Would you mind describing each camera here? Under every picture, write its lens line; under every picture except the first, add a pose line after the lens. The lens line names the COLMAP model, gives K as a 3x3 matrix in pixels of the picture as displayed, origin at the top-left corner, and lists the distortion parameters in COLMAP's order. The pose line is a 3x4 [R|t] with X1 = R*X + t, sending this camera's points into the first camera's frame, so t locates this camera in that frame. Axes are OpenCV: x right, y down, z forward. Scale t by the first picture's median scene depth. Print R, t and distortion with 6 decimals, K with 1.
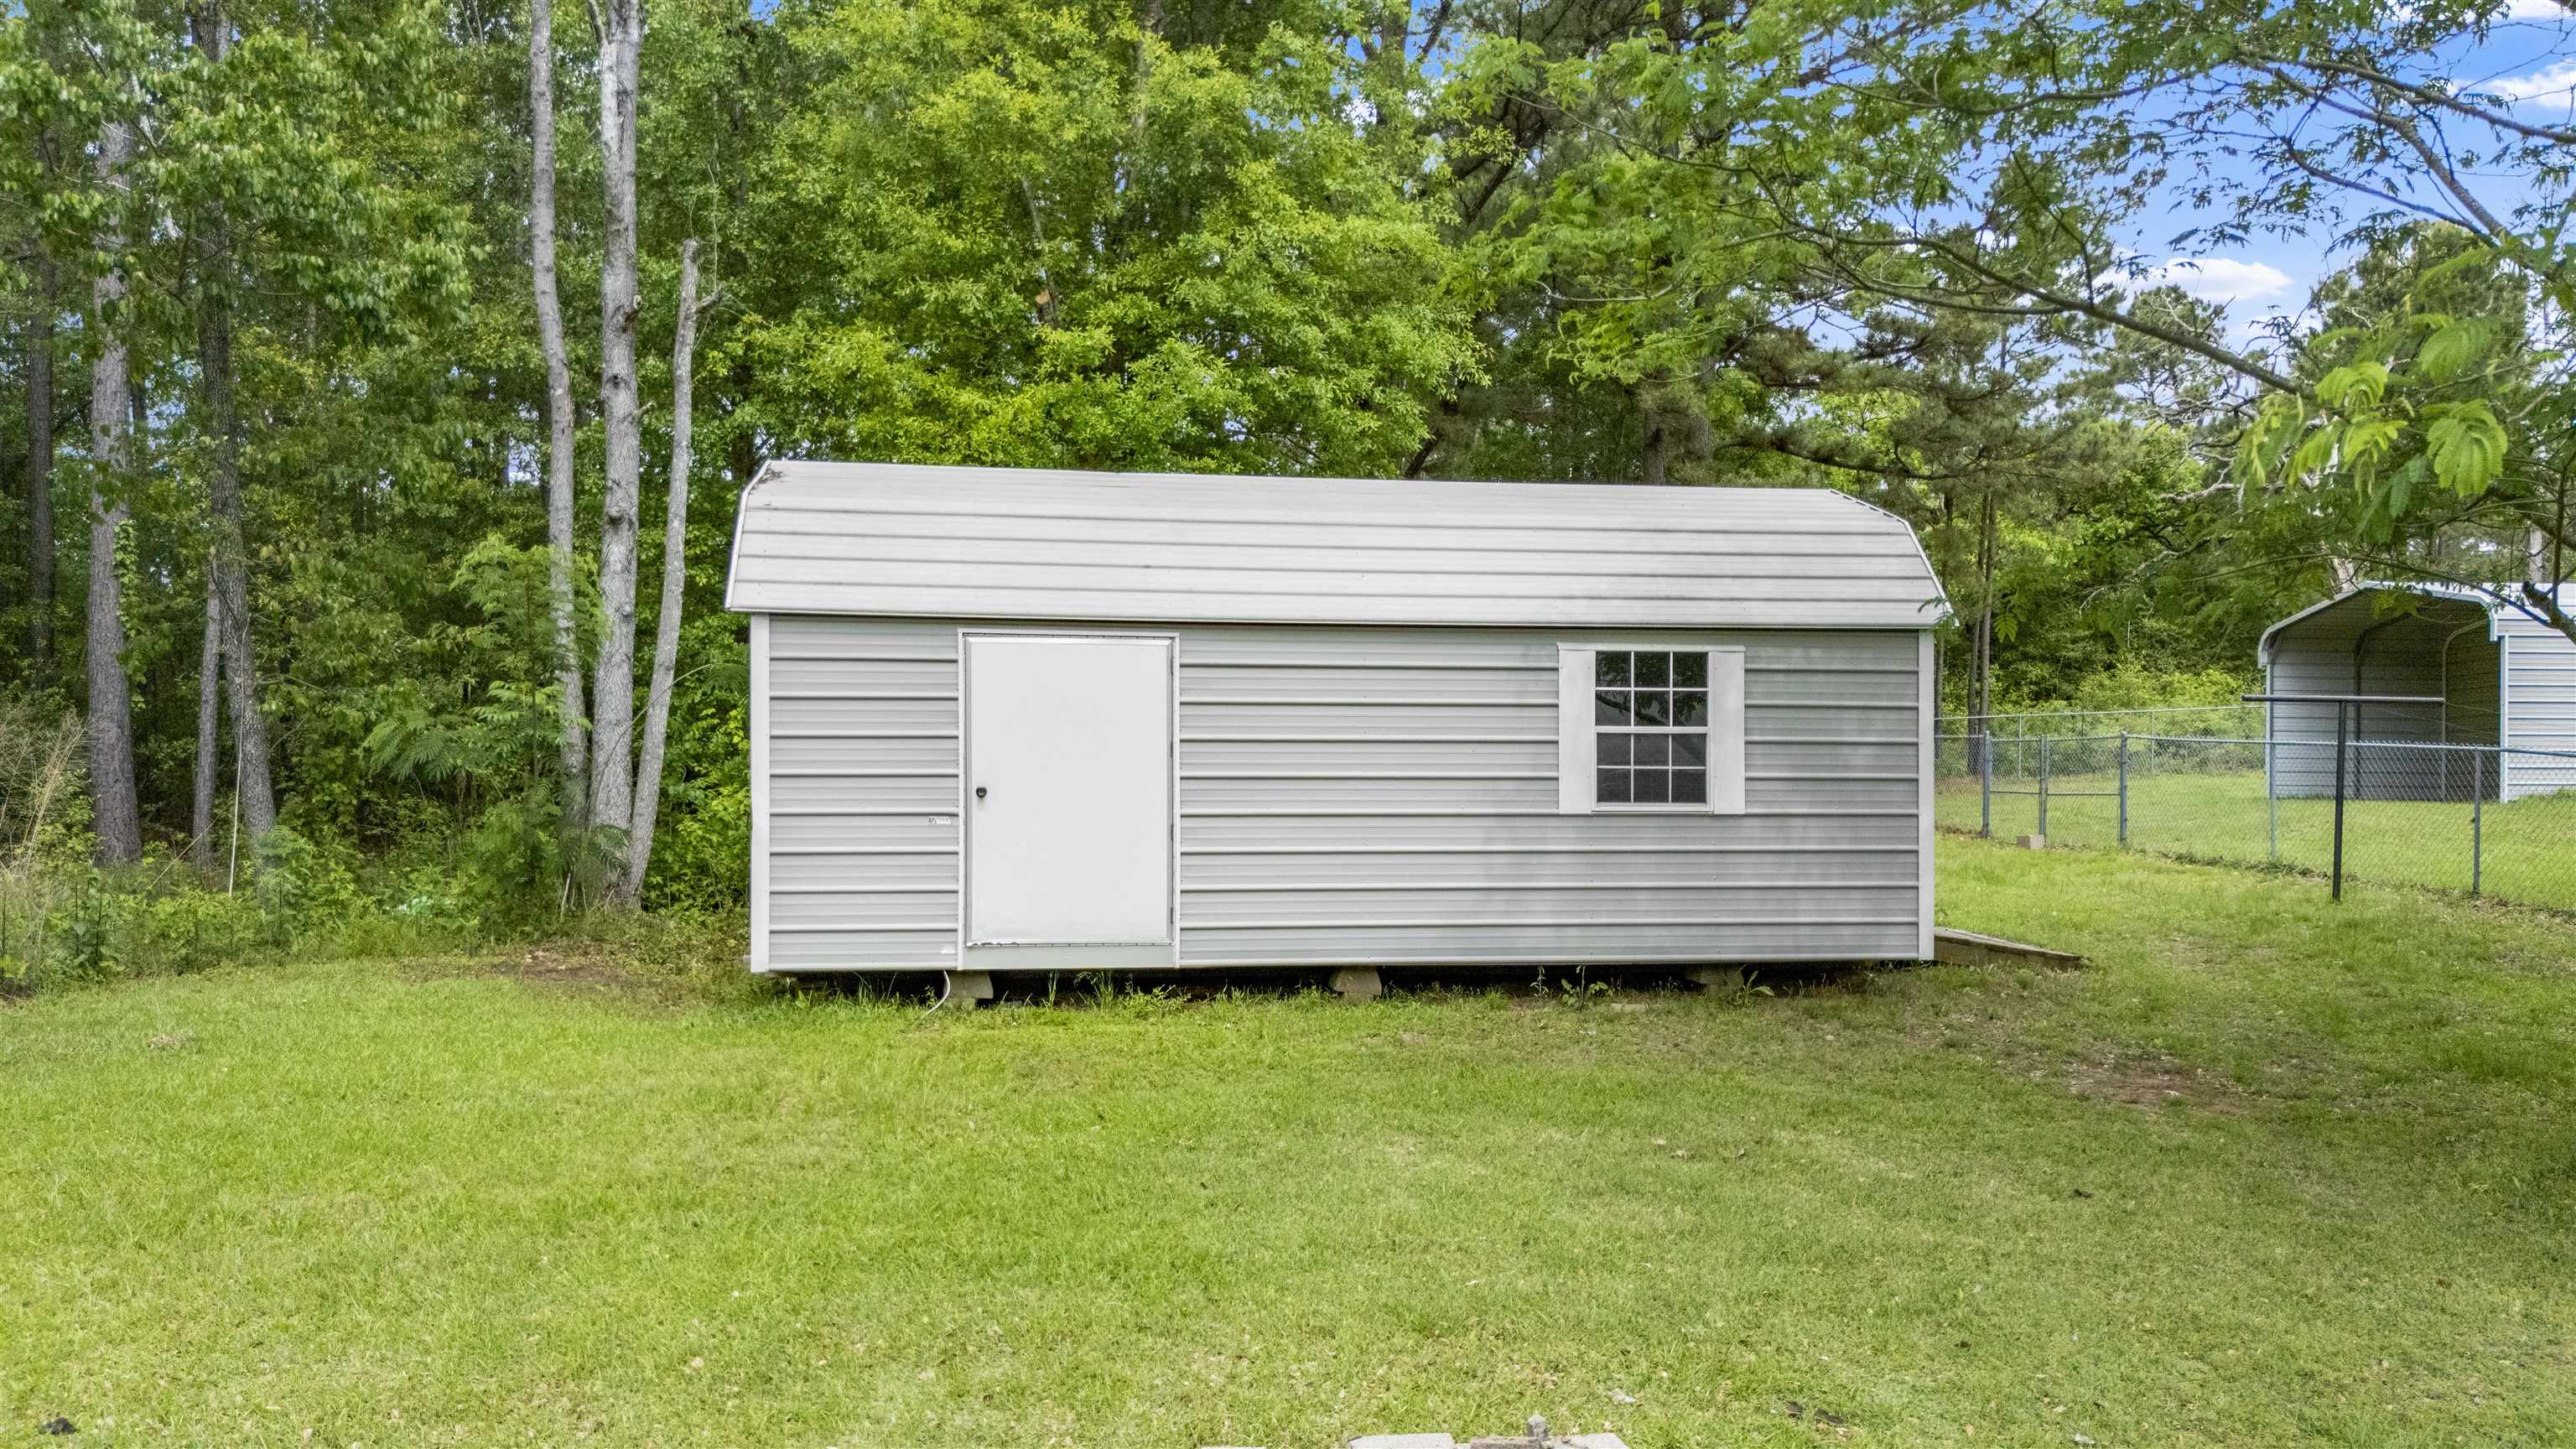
lens RADIAL K [[1985.2, 0, 1288.0], [0, 1985.2, 724.5], [0, 0, 1]] dist [-0.004268, -0.002671]
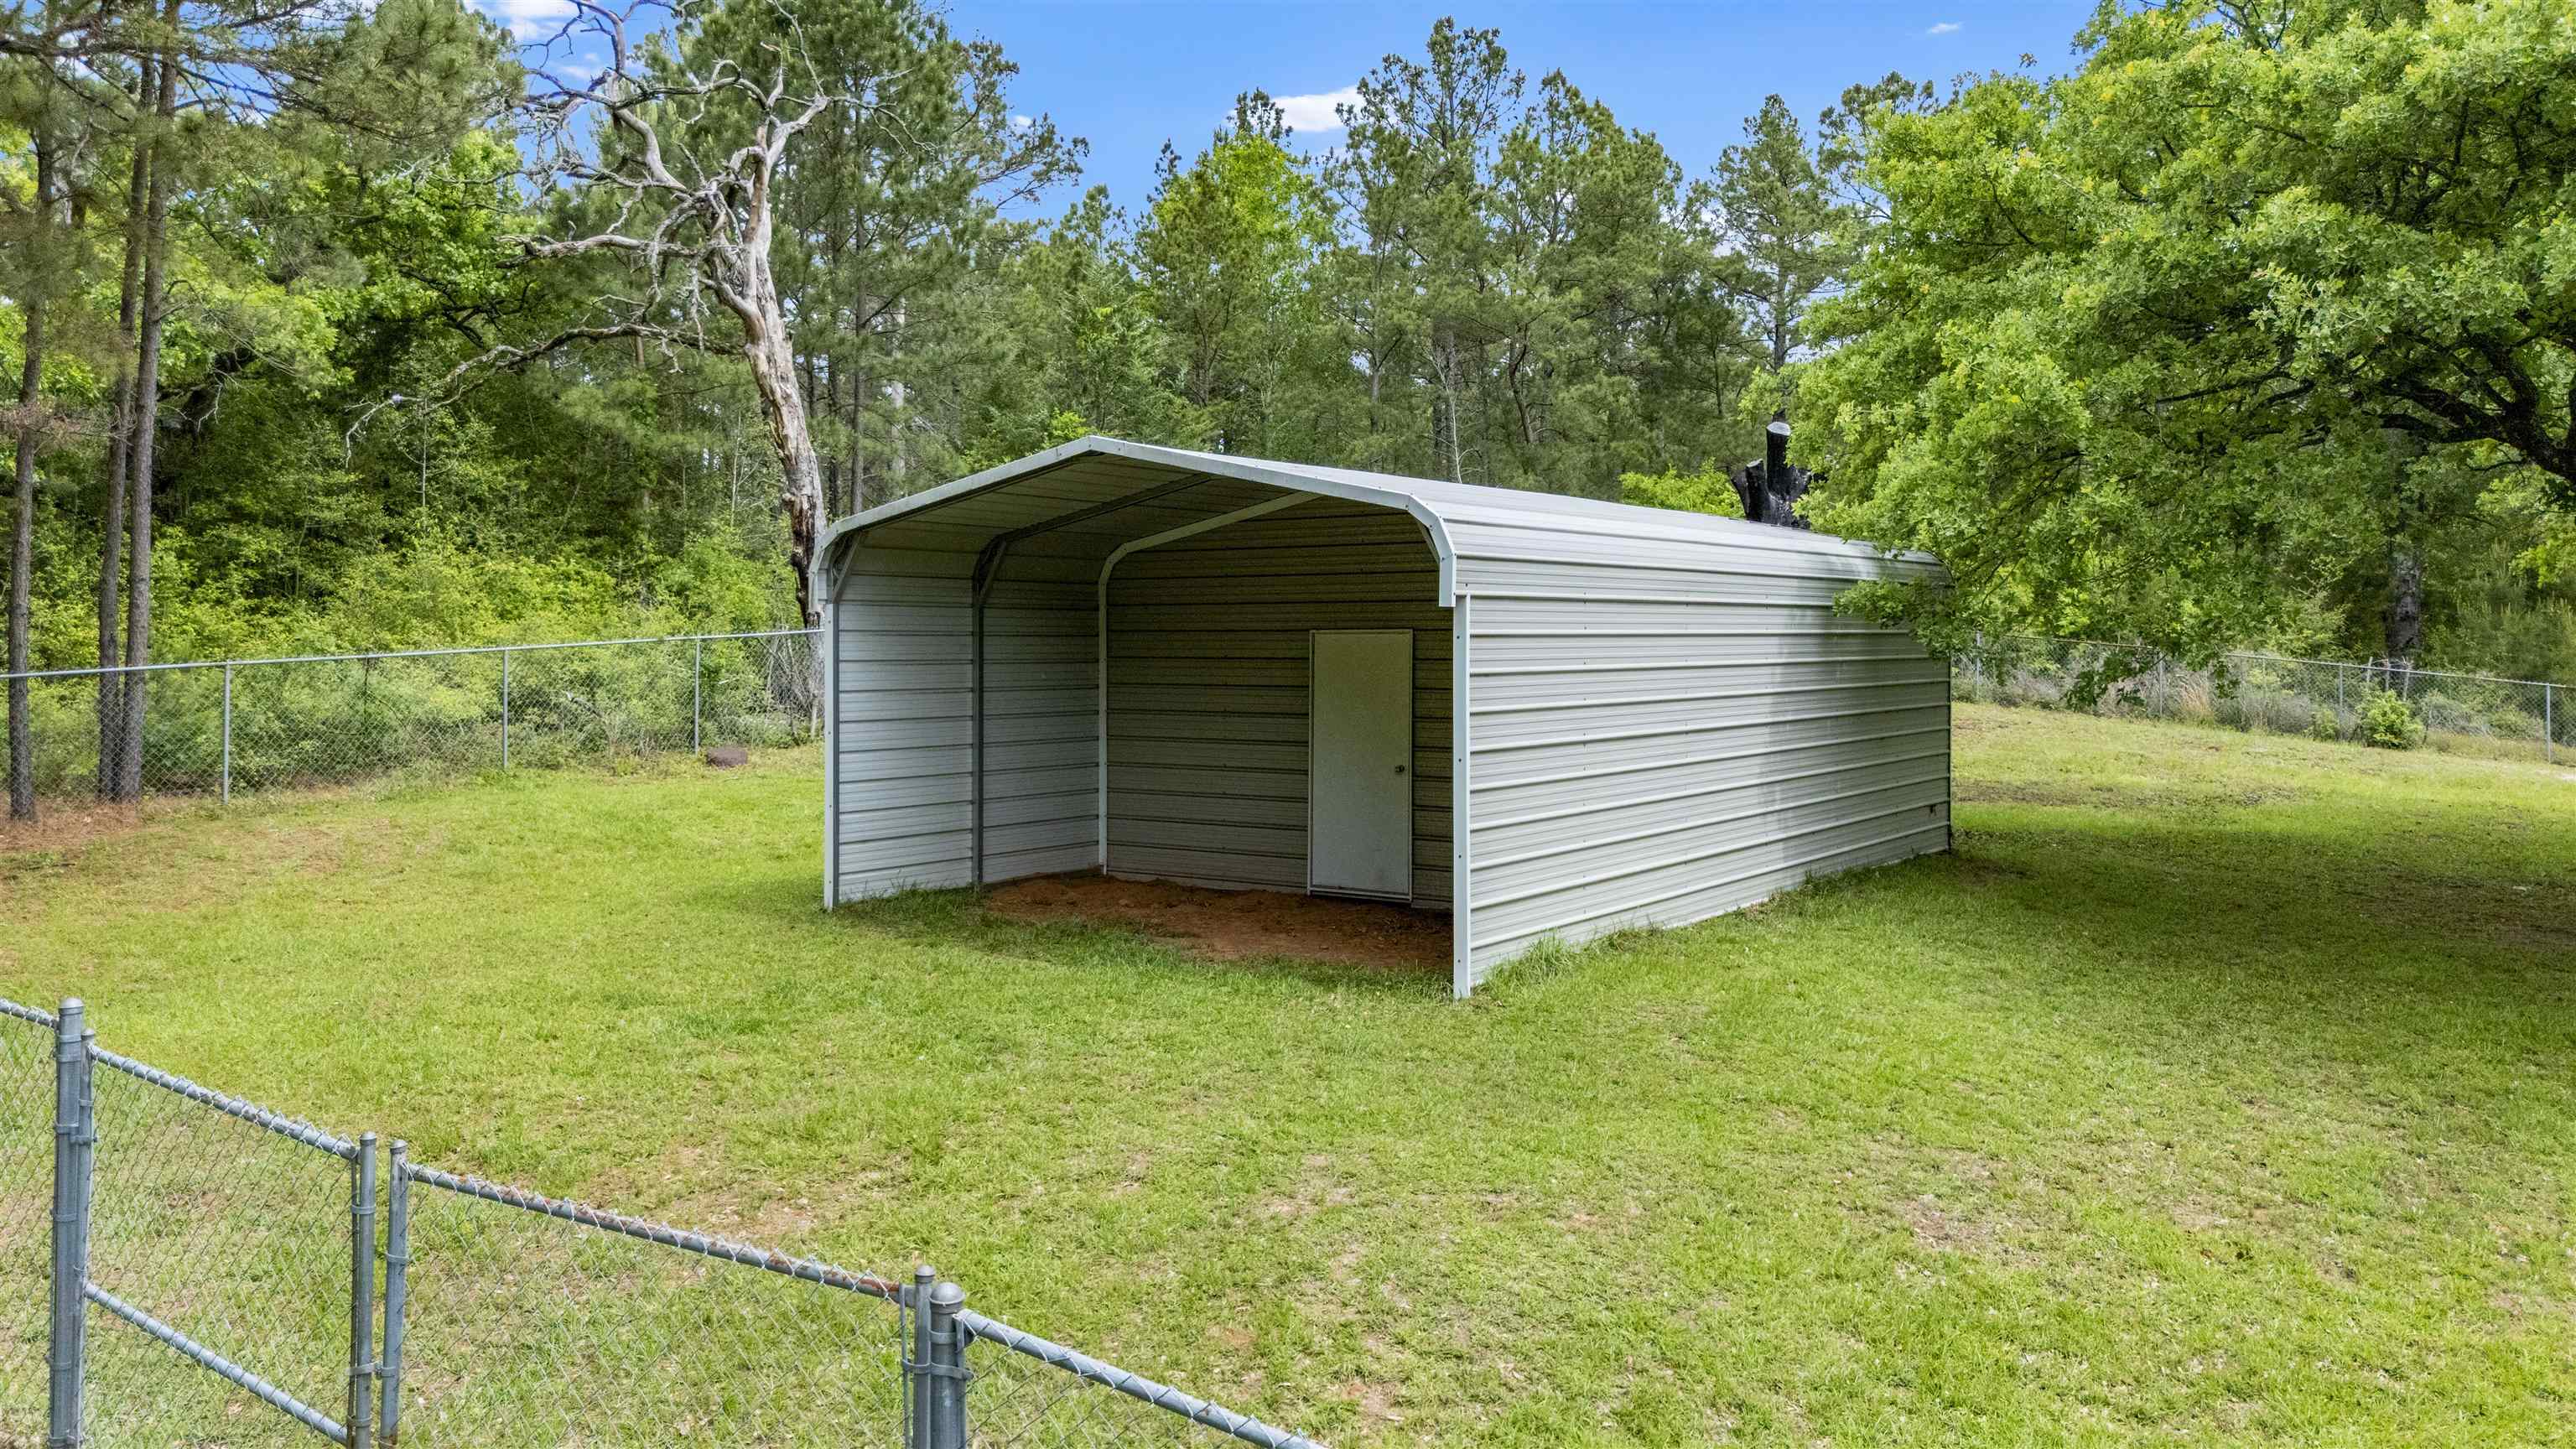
lens RADIAL K [[2038.4, 0, 1288.0], [0, 2038.4, 724.5], [0, 0, 1]] dist [0.056010, -0.000379]
pose [[0.676565, -0.026581, 0.735903, 0.149150], [-0.033666, 0.997187, 0.066970, -0.024873], [-0.735613, -0.070084, 0.673767, 0.405398]]
